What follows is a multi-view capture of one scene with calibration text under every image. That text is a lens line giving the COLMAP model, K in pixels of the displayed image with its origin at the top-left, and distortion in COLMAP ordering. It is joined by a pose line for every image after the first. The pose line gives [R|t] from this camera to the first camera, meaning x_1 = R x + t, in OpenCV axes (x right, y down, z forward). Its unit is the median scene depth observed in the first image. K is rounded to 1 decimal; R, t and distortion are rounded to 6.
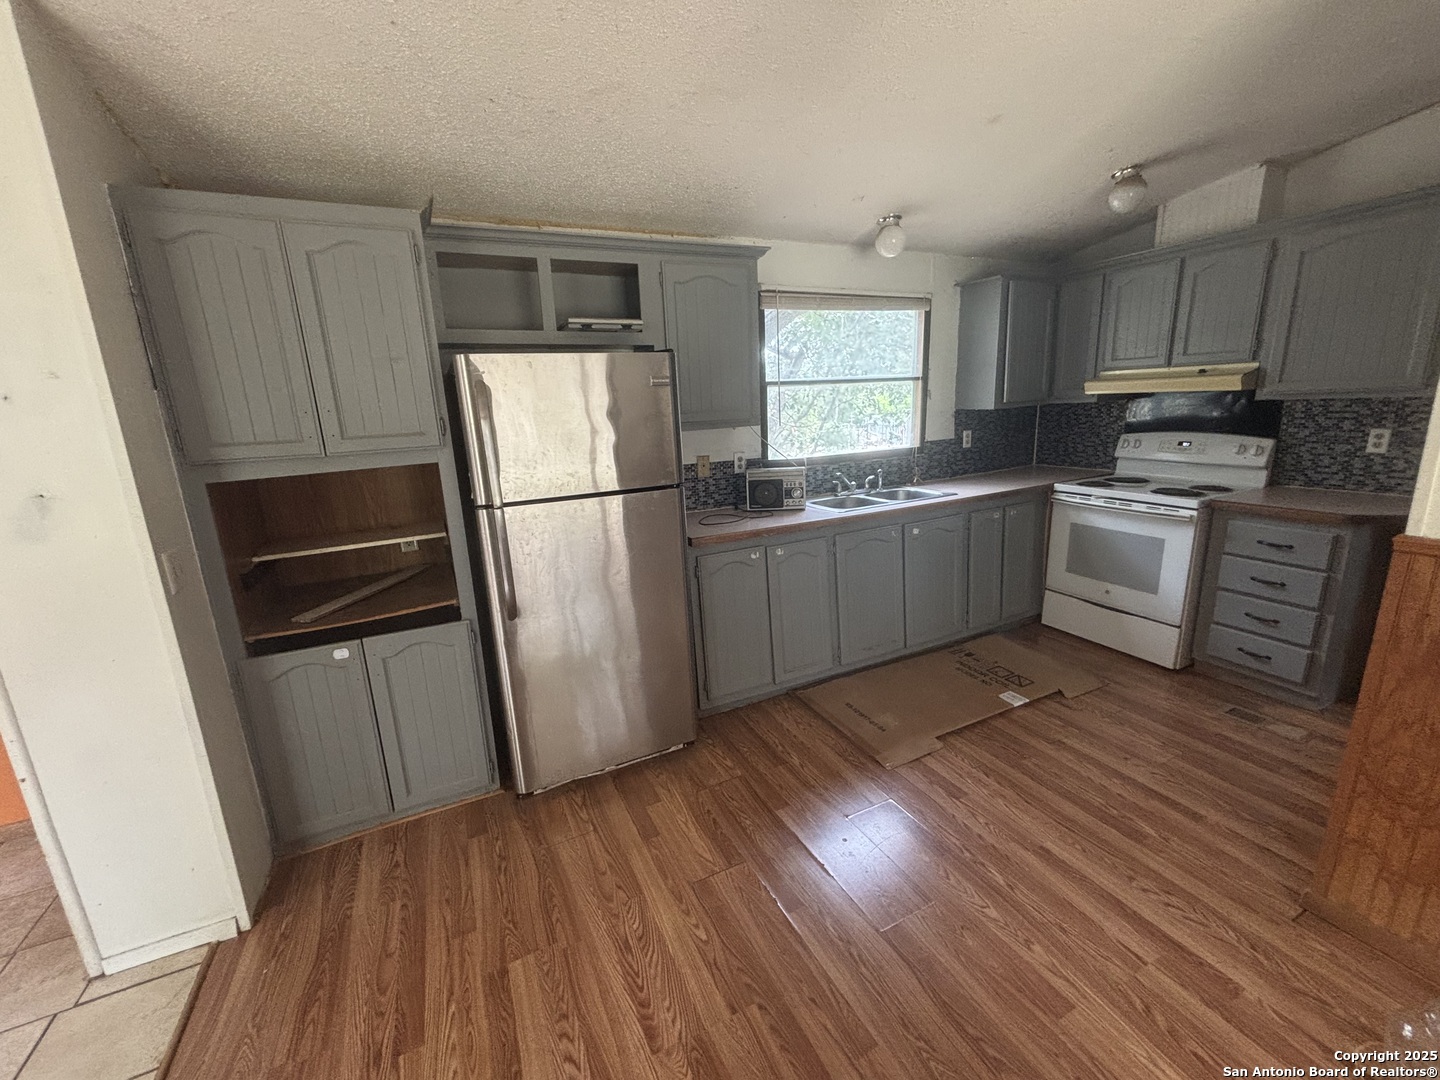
lens RADIAL K [[574.8, 0, 723.1], [0, 574.8, 538.3], [0, 0, 1]] dist [-0.000108, 0.000200]
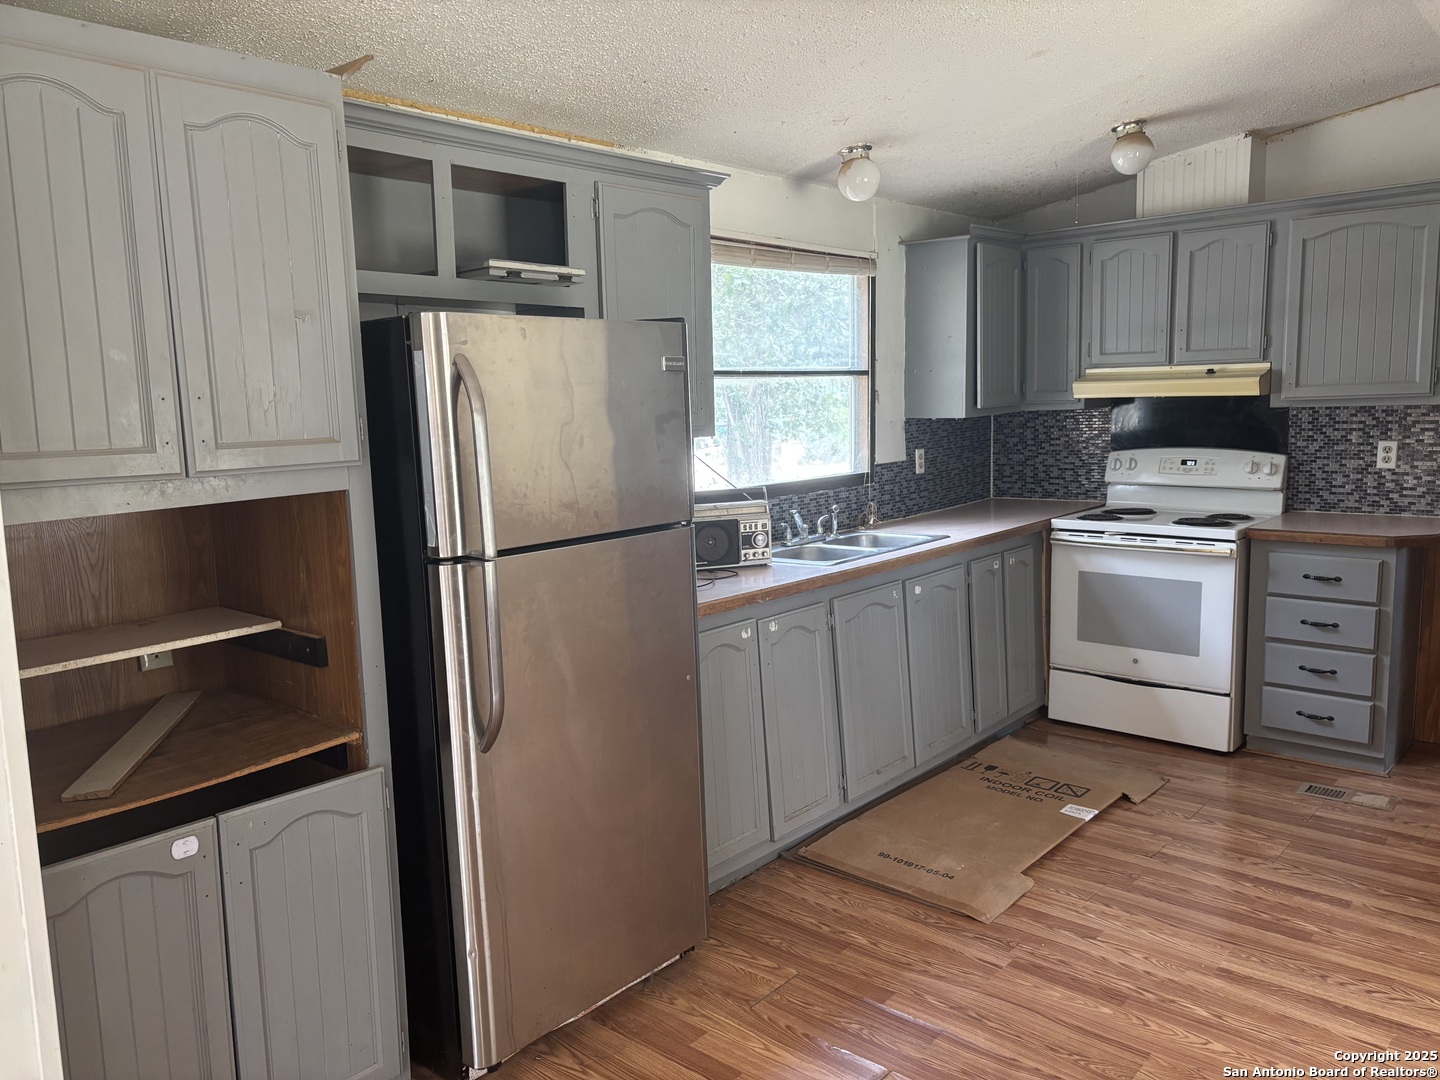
lens RADIAL K [[1069.5, 0, 720.0], [0, 1069.5, 547.8], [0, 0, 1]] dist [0.022821, -0.010456]
pose [[0.921667, -0.036876, 0.386224, -0.421123], [0.078002, 0.992759, -0.091353, 0.040172], [-0.380059, 0.114324, 0.917870, -0.094995]]
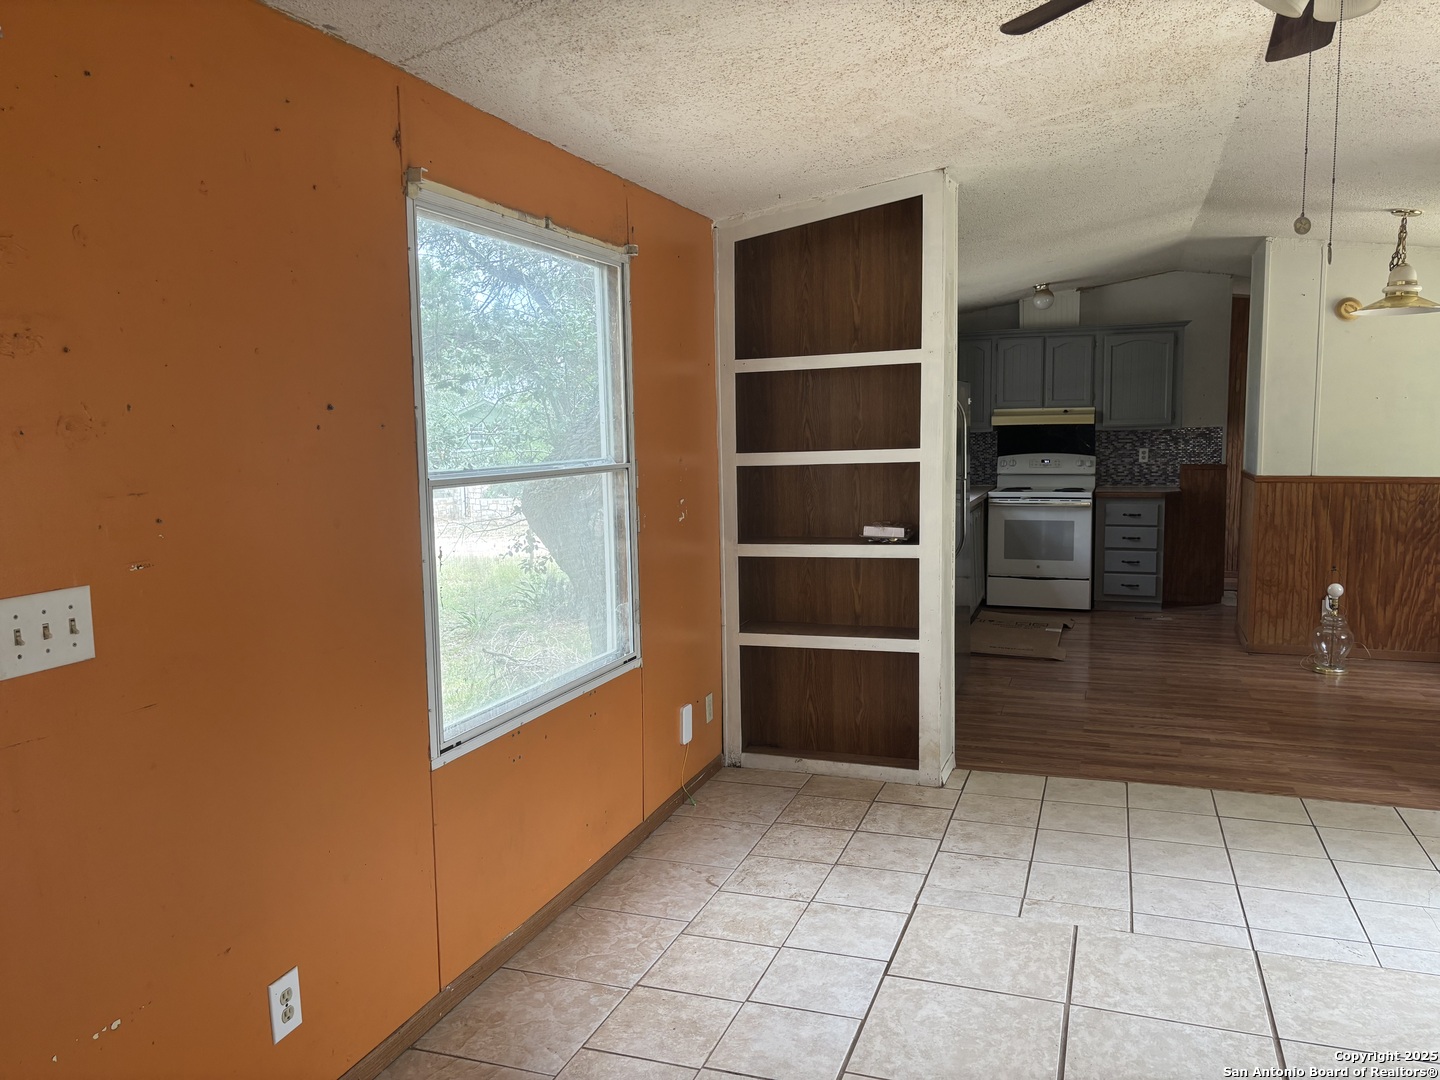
lens RADIAL K [[1069.5, 0, 709.4], [0, 1069.5, 552.8], [0, 0, 1]] dist [0.022821, -0.010456]
pose [[0.727922, -0.050751, 0.683779, -1.970454], [0.145561, 0.985964, -0.081779, 0.186903], [-0.670031, 0.159060, 0.725092, -0.393668]]
